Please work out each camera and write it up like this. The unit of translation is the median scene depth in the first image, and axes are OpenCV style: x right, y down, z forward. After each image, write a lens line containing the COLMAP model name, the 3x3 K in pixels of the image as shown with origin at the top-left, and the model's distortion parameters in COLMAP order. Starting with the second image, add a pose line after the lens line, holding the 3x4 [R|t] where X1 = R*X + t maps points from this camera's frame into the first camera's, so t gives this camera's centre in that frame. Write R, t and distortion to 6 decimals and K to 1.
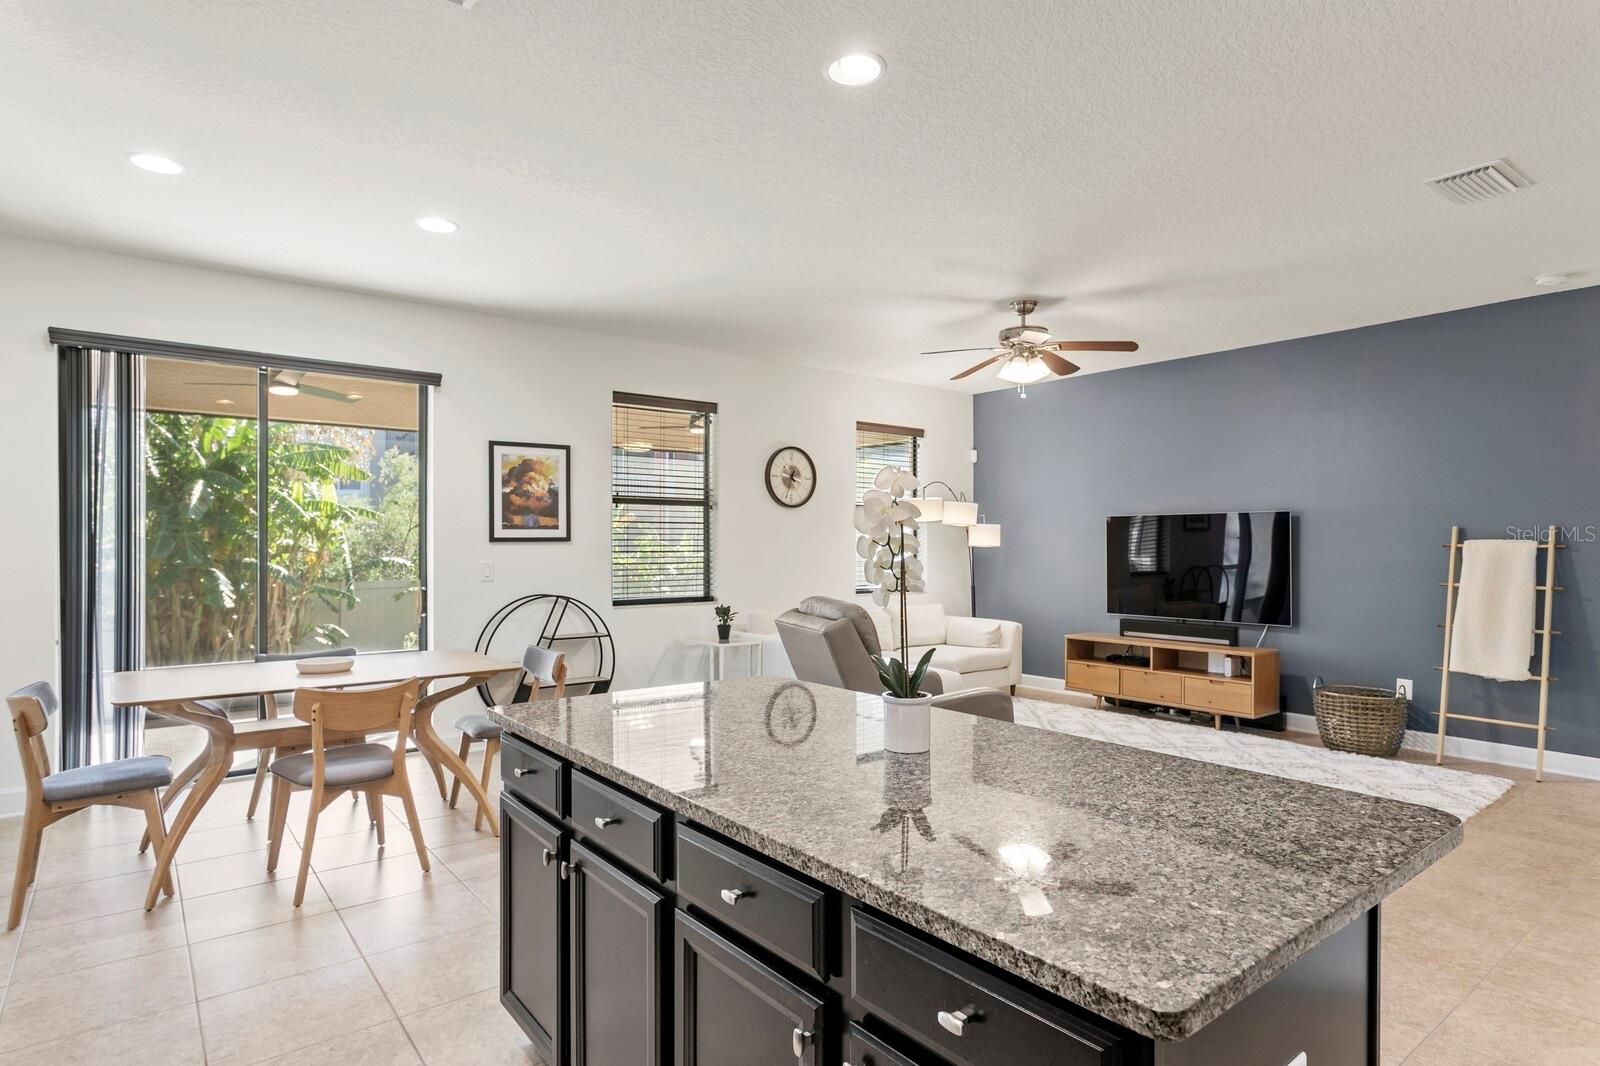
lens RADIAL K [[853.7, 0, 789.3], [0, 853.7, 541.6], [0, 0, 1]] dist [0.004210, -0.000472]
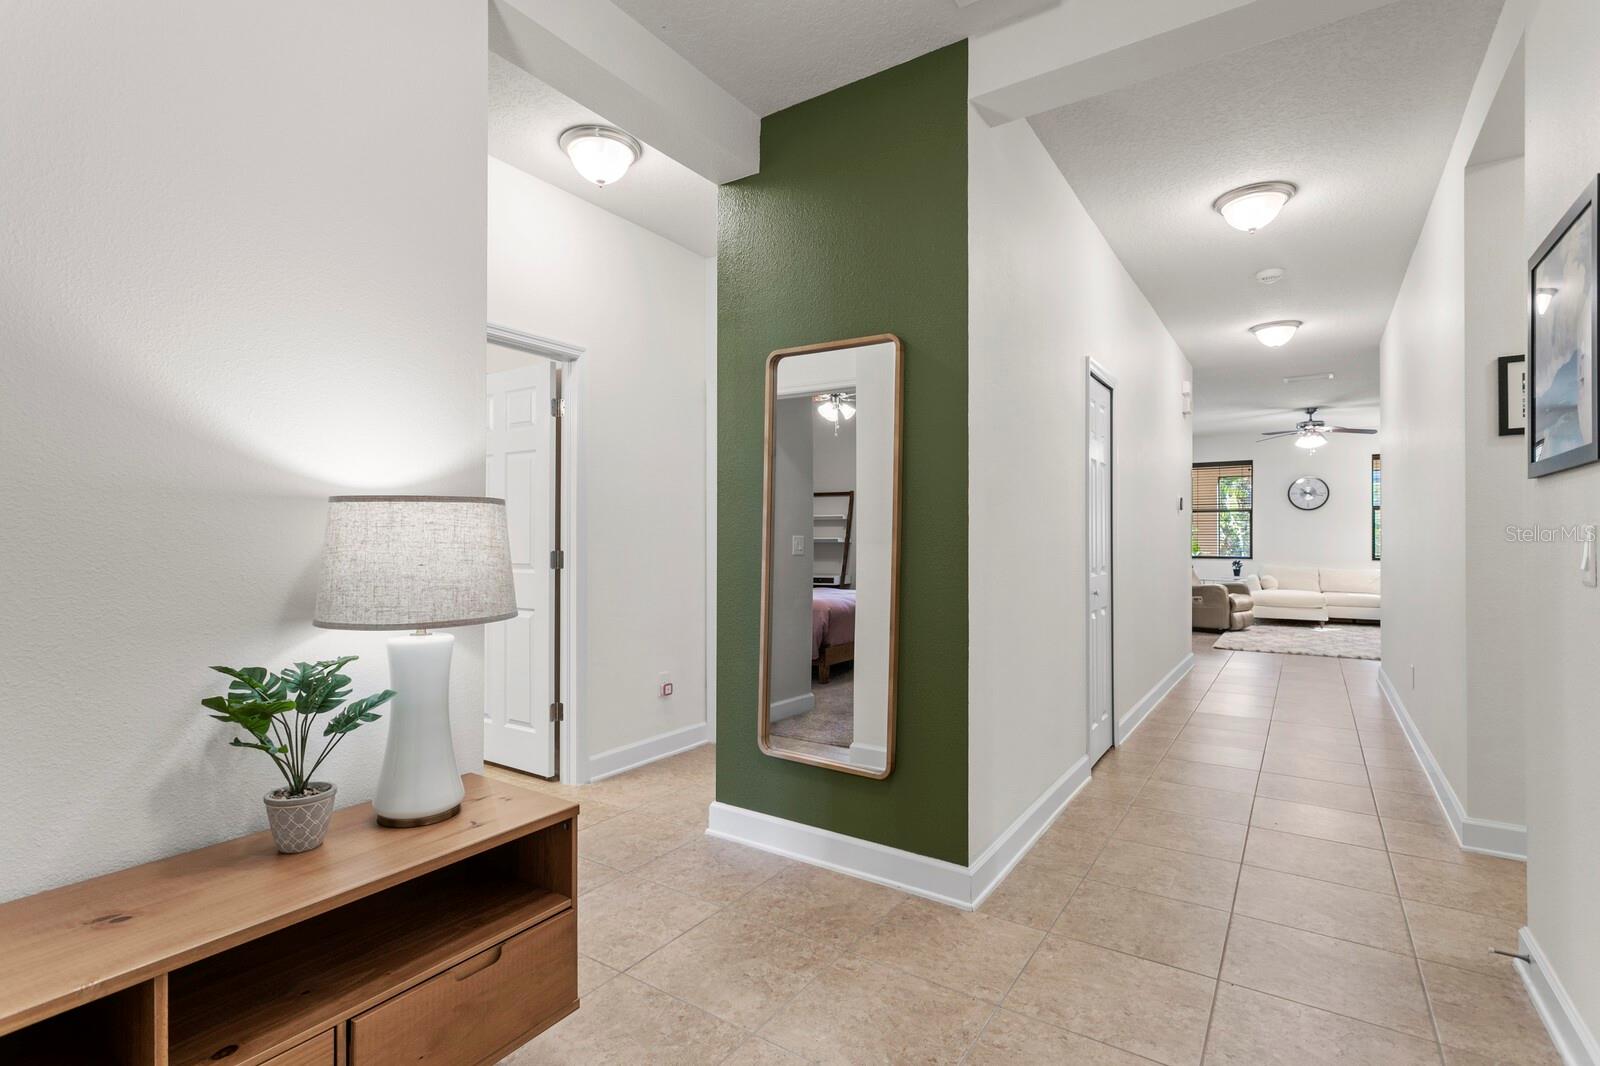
lens RADIAL K [[764.5, 0, 777.8], [0, 764.5, 532.6], [0, 0, 1]] dist [0.007173, -0.000622]
pose [[0.287991, -0.007208, -0.957606, 1.502434], [0.007001, 0.999961, -0.005421, 0.011322], [0.957607, -0.005143, 0.288030, -0.658678]]
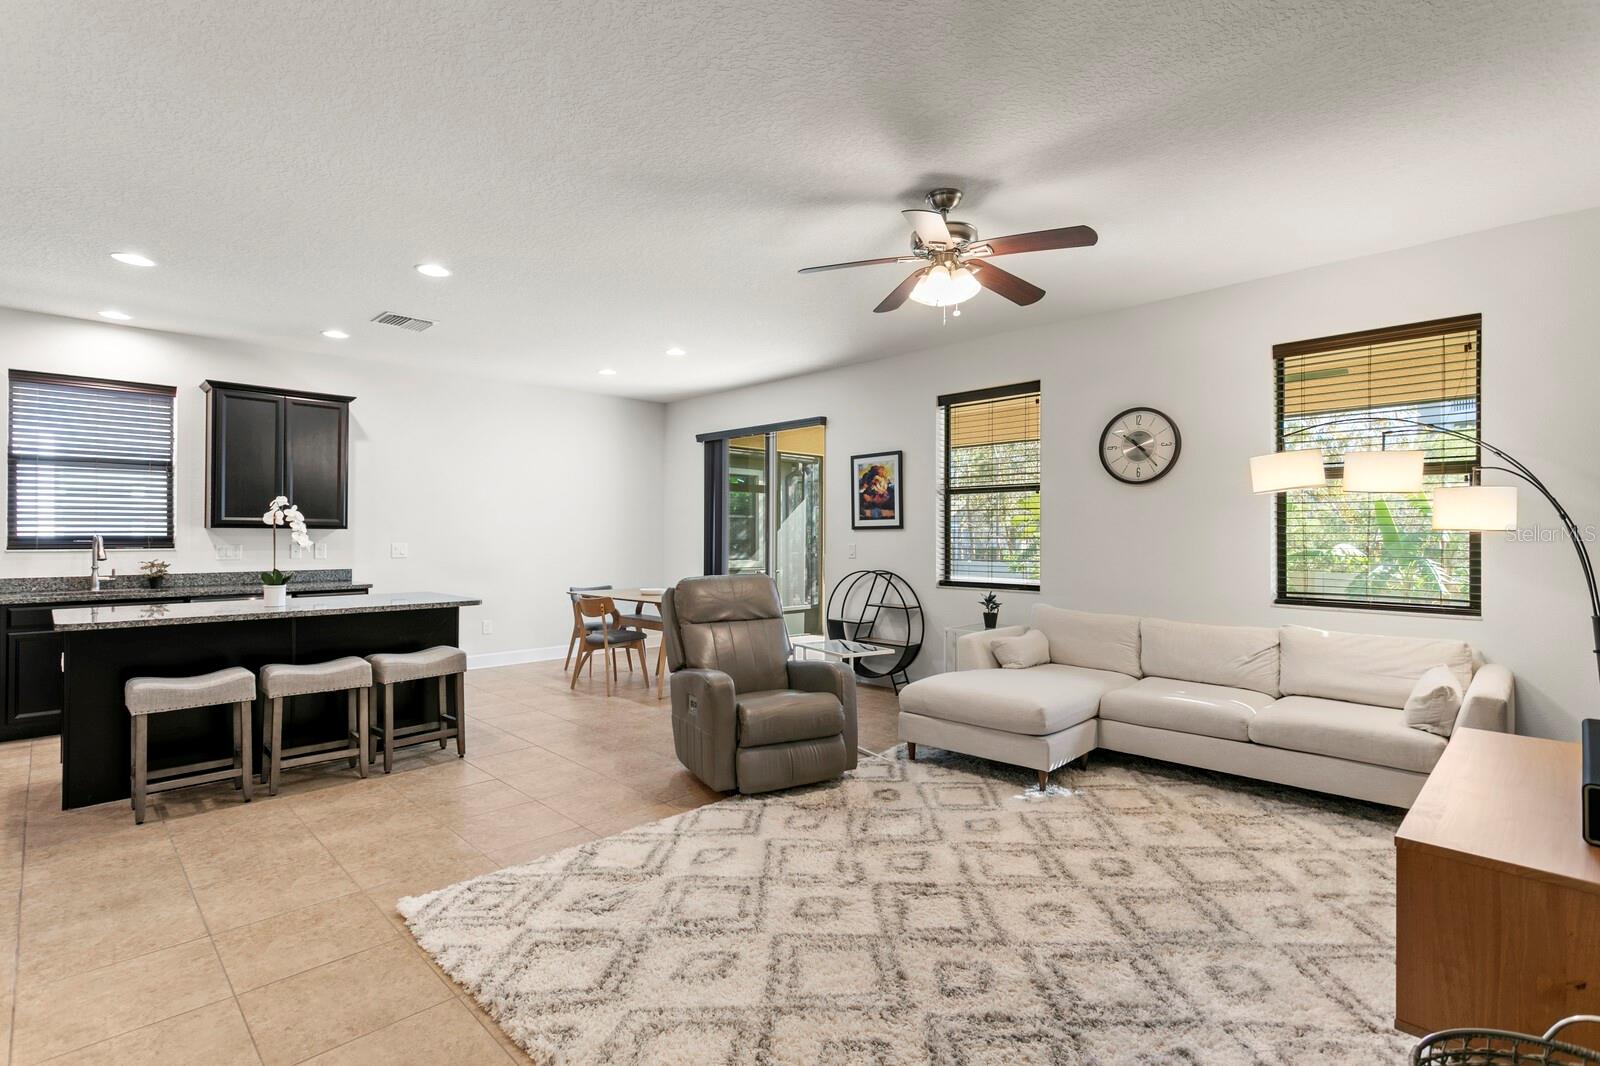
lens RADIAL K [[764.5, 0, 774.2], [0, 764.5, 523.4], [0, 0, 1]] dist [0.007173, -0.000622]
pose [[0.100102, -0.017572, -0.994822, 0.826468], [0.001786, 0.999846, -0.017481, 0.010834], [0.994976, -0.000027, 0.100118, 0.722166]]
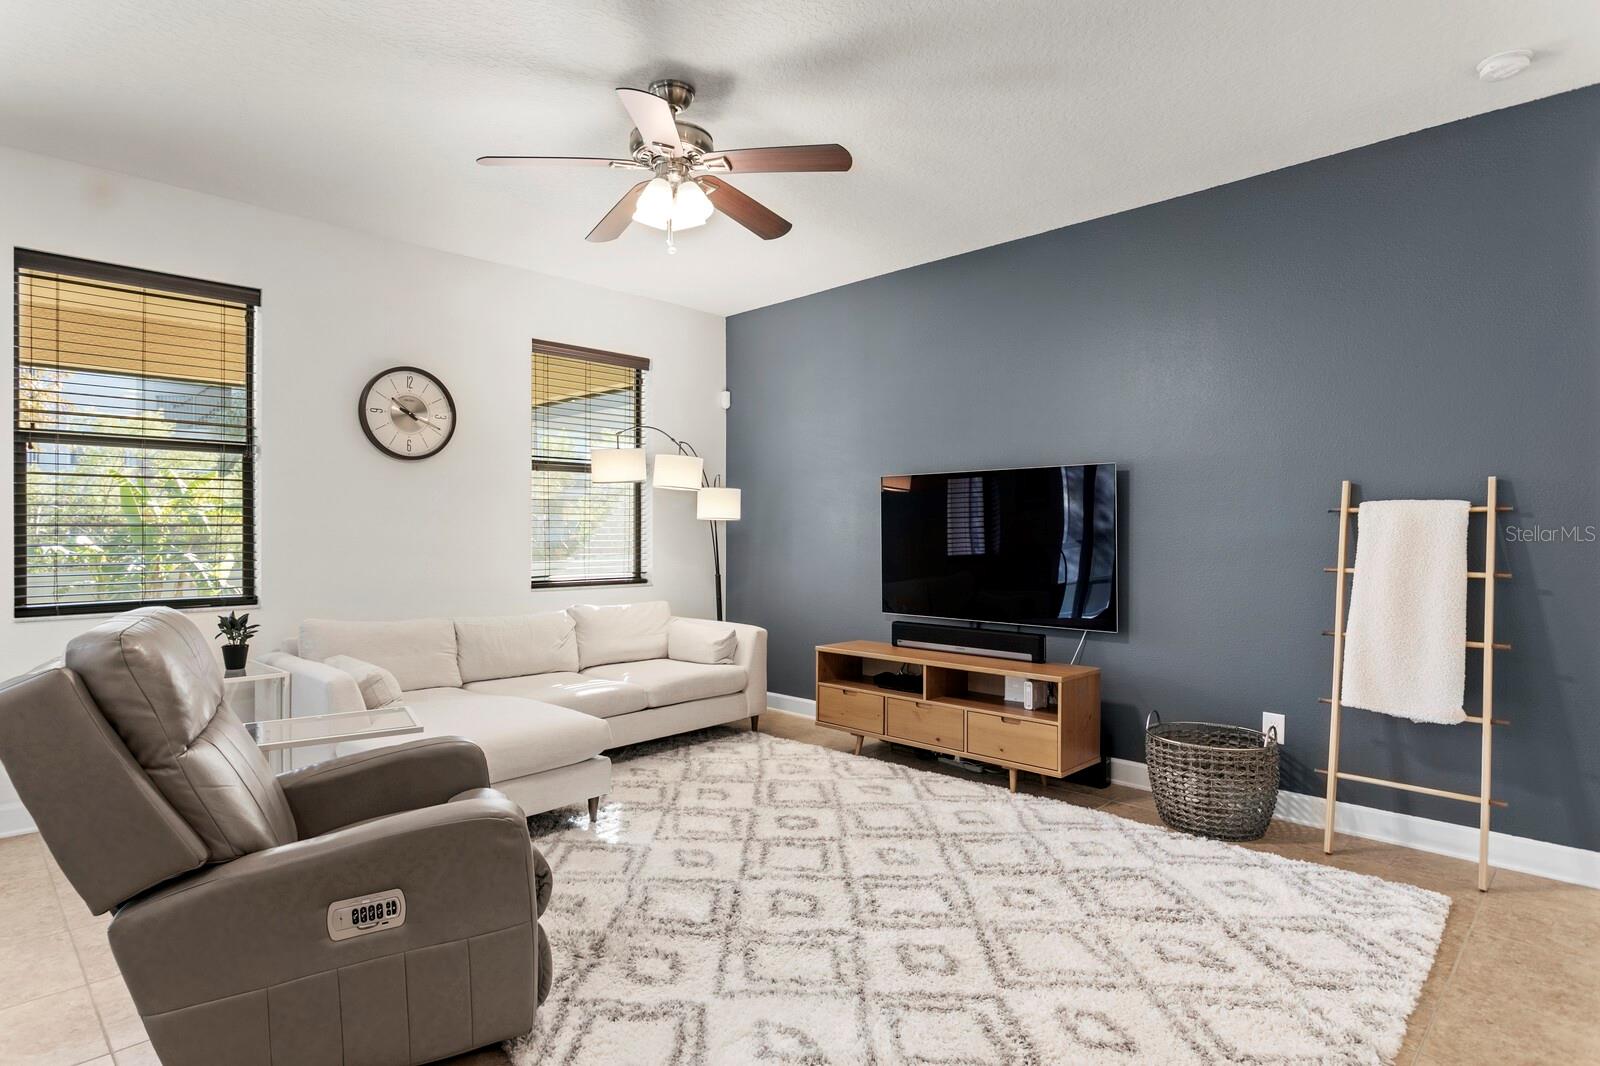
lens RADIAL K [[853.7, 0, 786.9], [0, 853.7, 524.6], [0, 0, 1]] dist [0.004210, -0.000472]
pose [[0.991457, -0.001189, 0.130431, 0.251414], [0.001644, 0.999993, -0.003381, 0.015740], [-0.130426, 0.003566, 0.991452, 0.381013]]
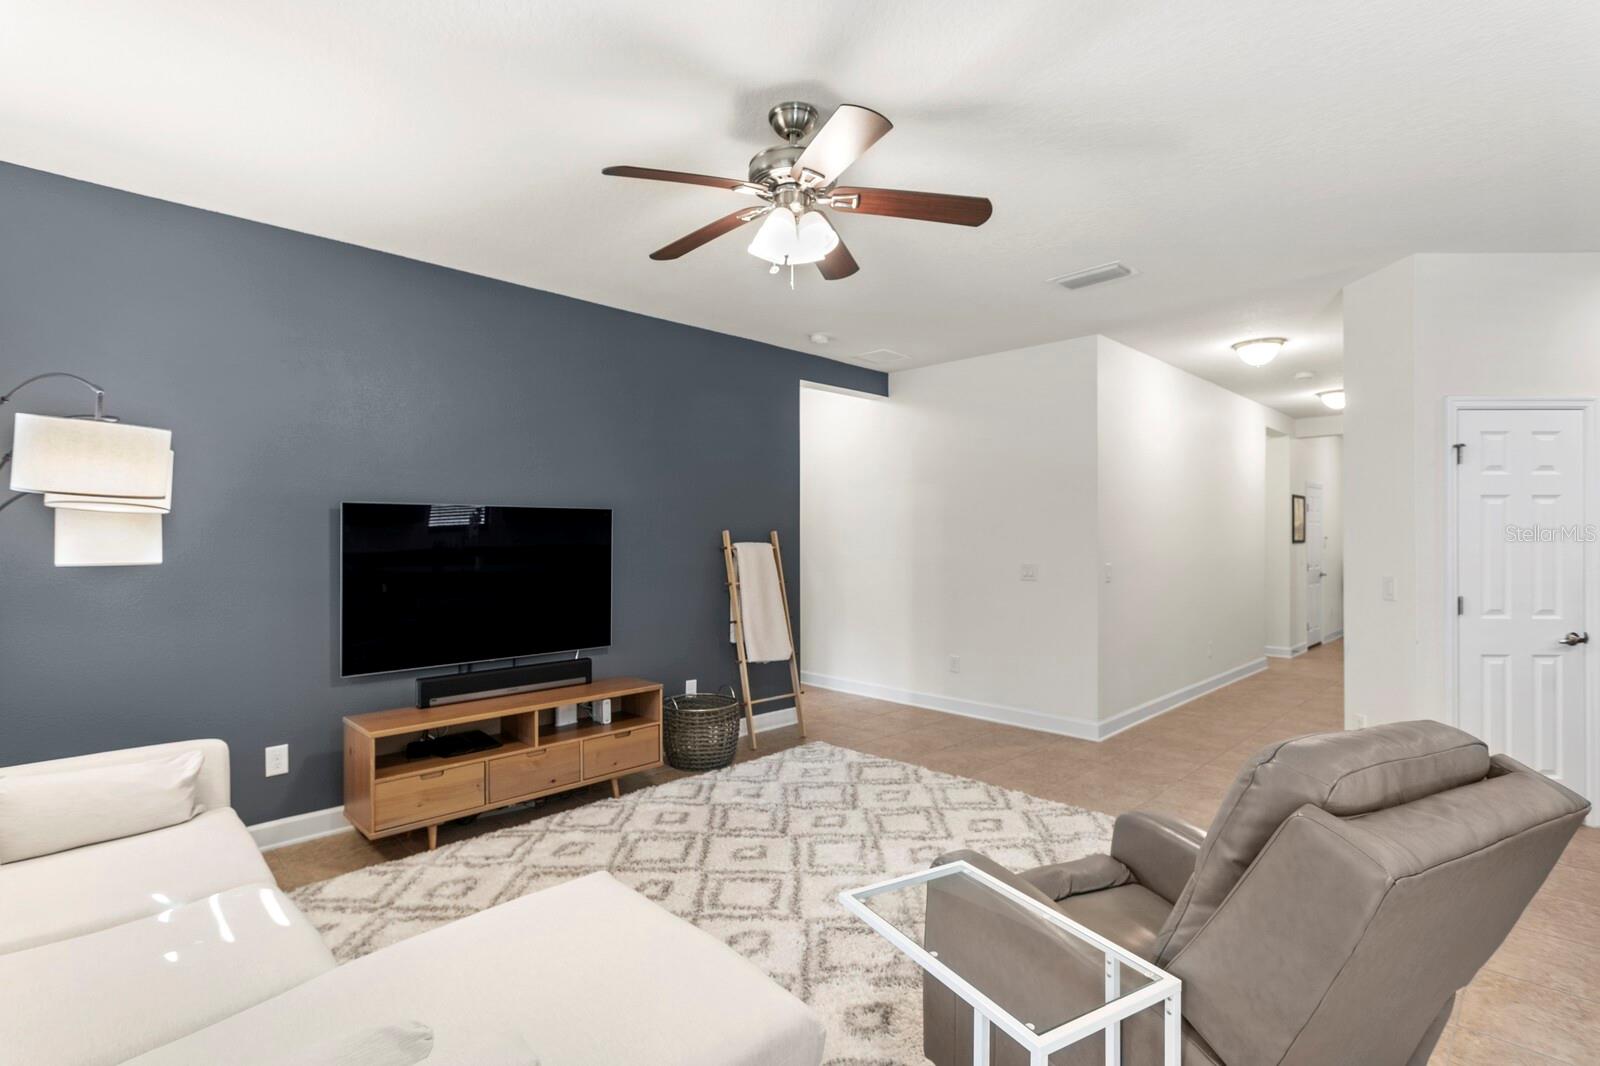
lens RADIAL K [[764.5, 0, 787.2], [0, 764.5, 537.6], [0, 0, 1]] dist [0.007173, -0.000622]
pose [[-0.115646, -0.005279, 0.993276, -0.186401], [-0.004519, 0.999978, 0.004788, -0.012047], [-0.993280, -0.003935, -0.115667, 0.965800]]
